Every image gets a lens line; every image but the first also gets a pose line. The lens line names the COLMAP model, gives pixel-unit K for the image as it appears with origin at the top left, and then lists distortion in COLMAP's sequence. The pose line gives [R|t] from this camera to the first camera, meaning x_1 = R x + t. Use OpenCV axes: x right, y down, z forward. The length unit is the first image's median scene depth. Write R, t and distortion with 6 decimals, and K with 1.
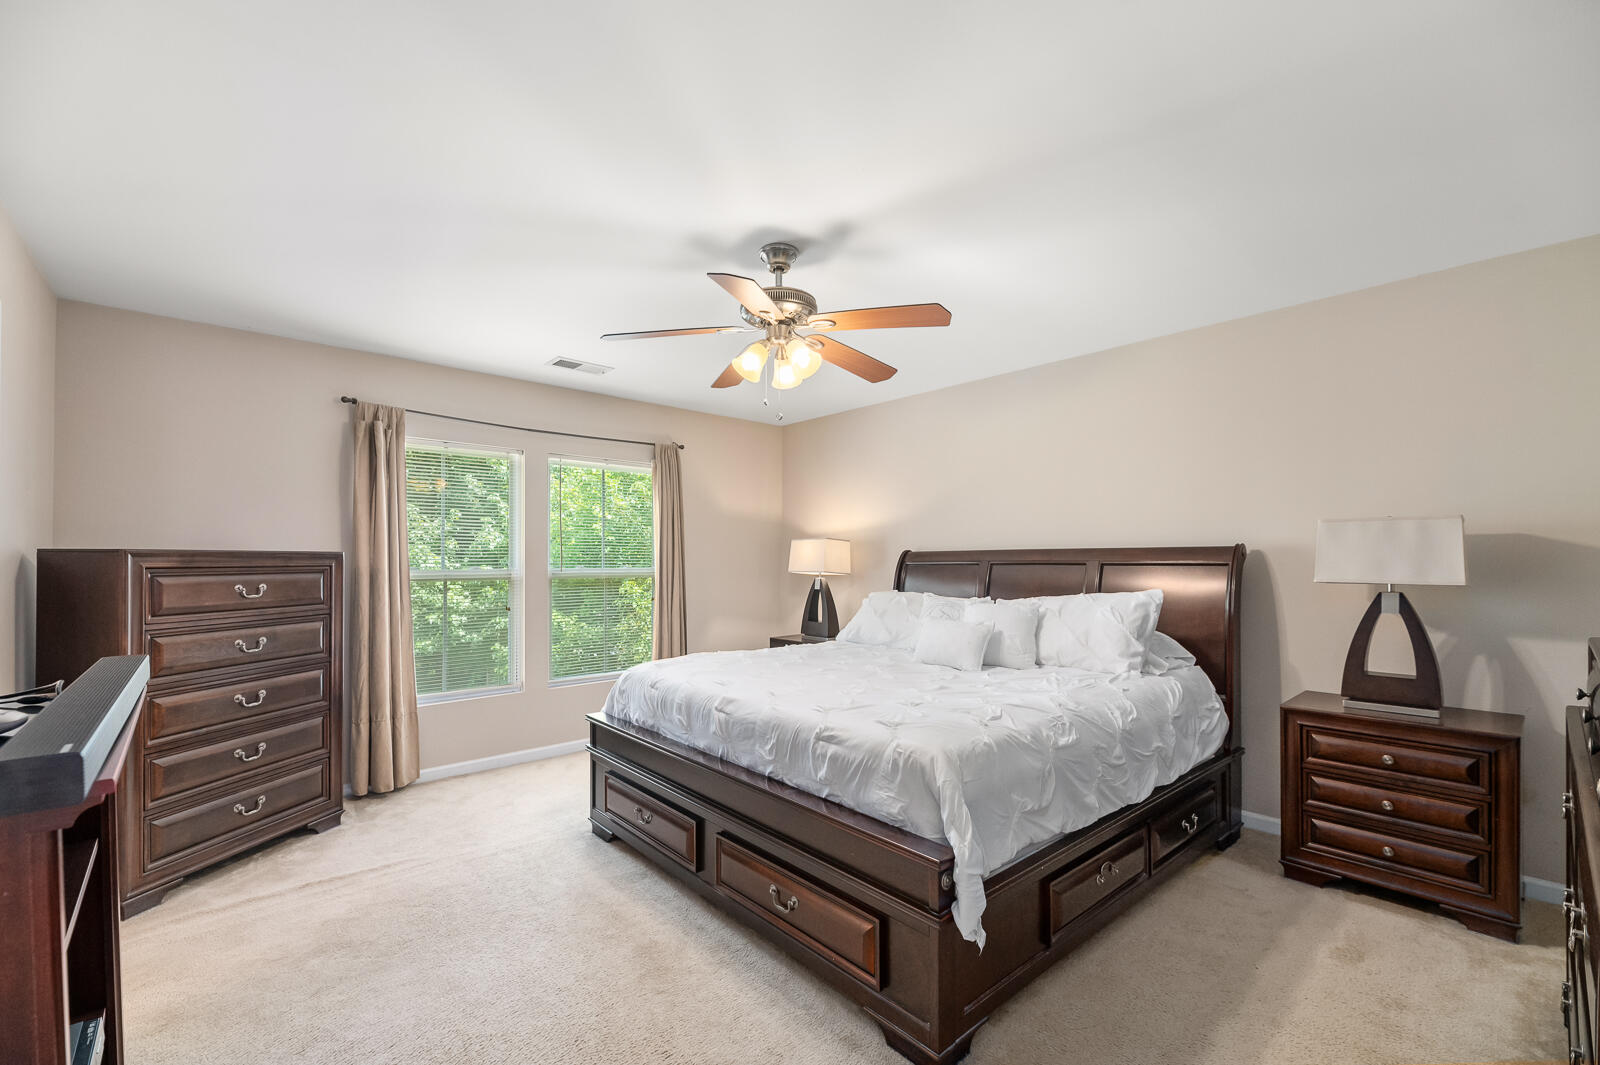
lens RADIAL K [[670.0, 0, 804.1], [0, 670.0, 561.5], [0, 0, 1]] dist [-0.025563, -0.000027]
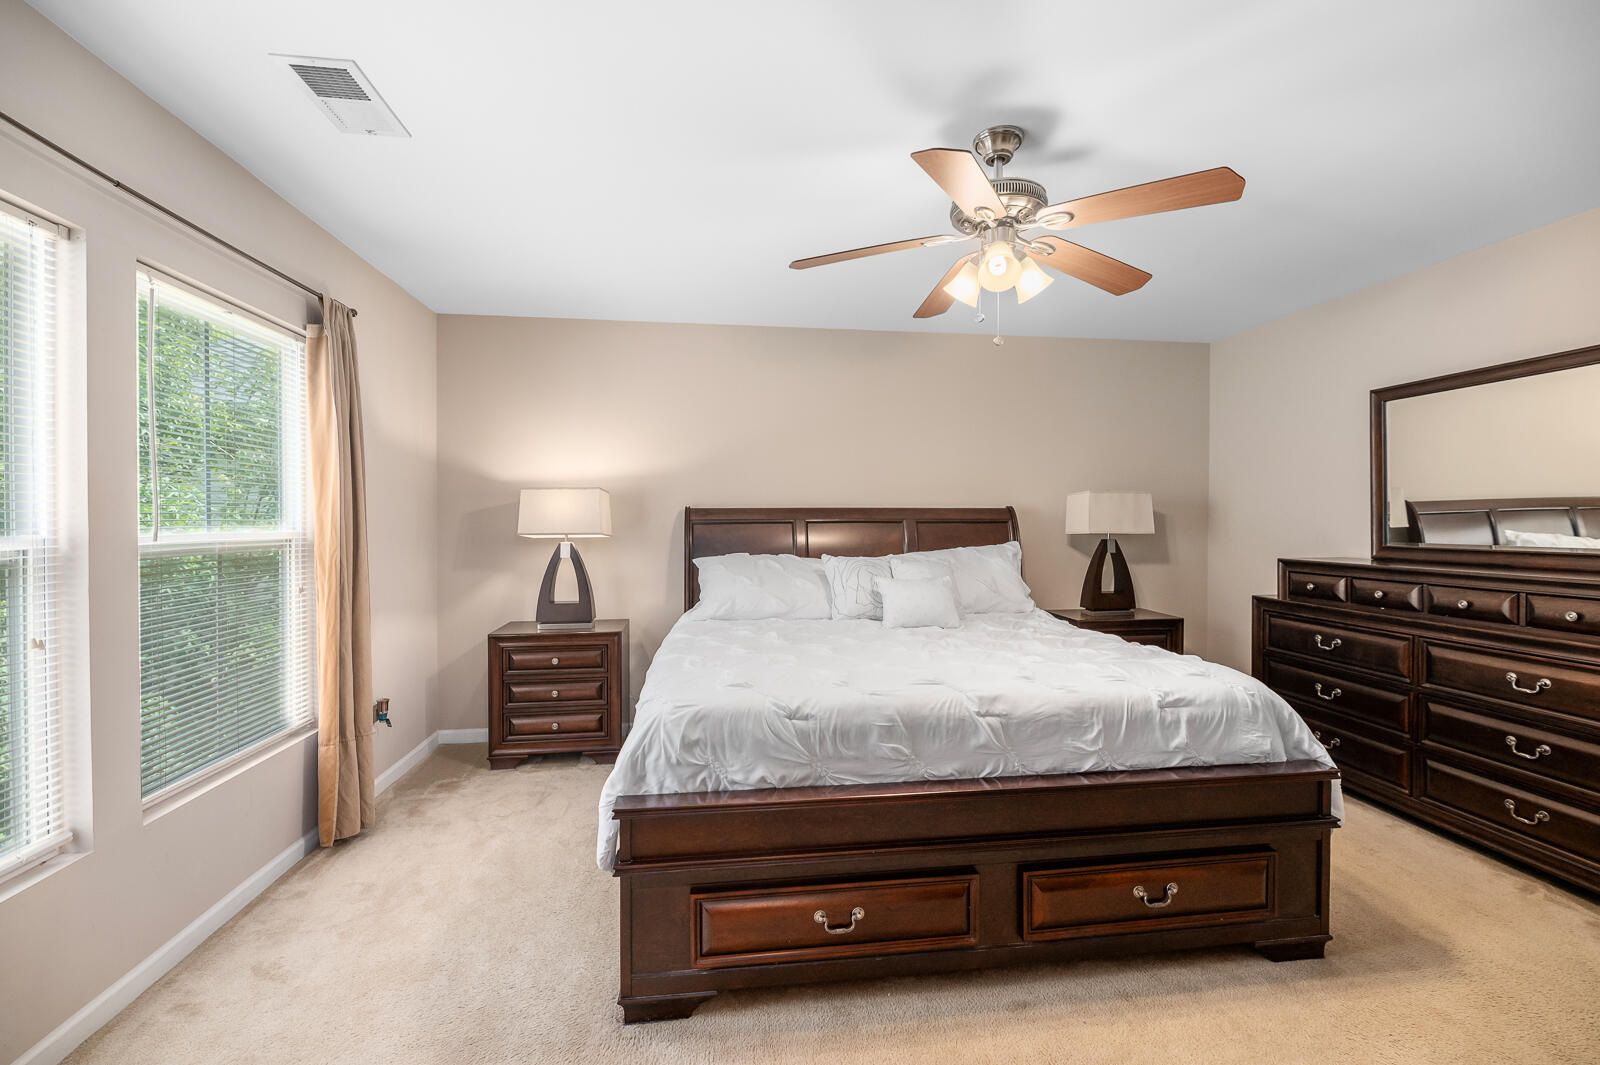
lens RADIAL K [[664.7, 0, 800.0], [0, 664.7, 532.5], [0, 0, 1]] dist [-0.000785, -0.000110]
pose [[0.554825, -0.014467, 0.831841, -0.915634], [-0.001664, 0.999828, 0.018498, 0.002179], [-0.831966, -0.011648, 0.554705, 0.799770]]
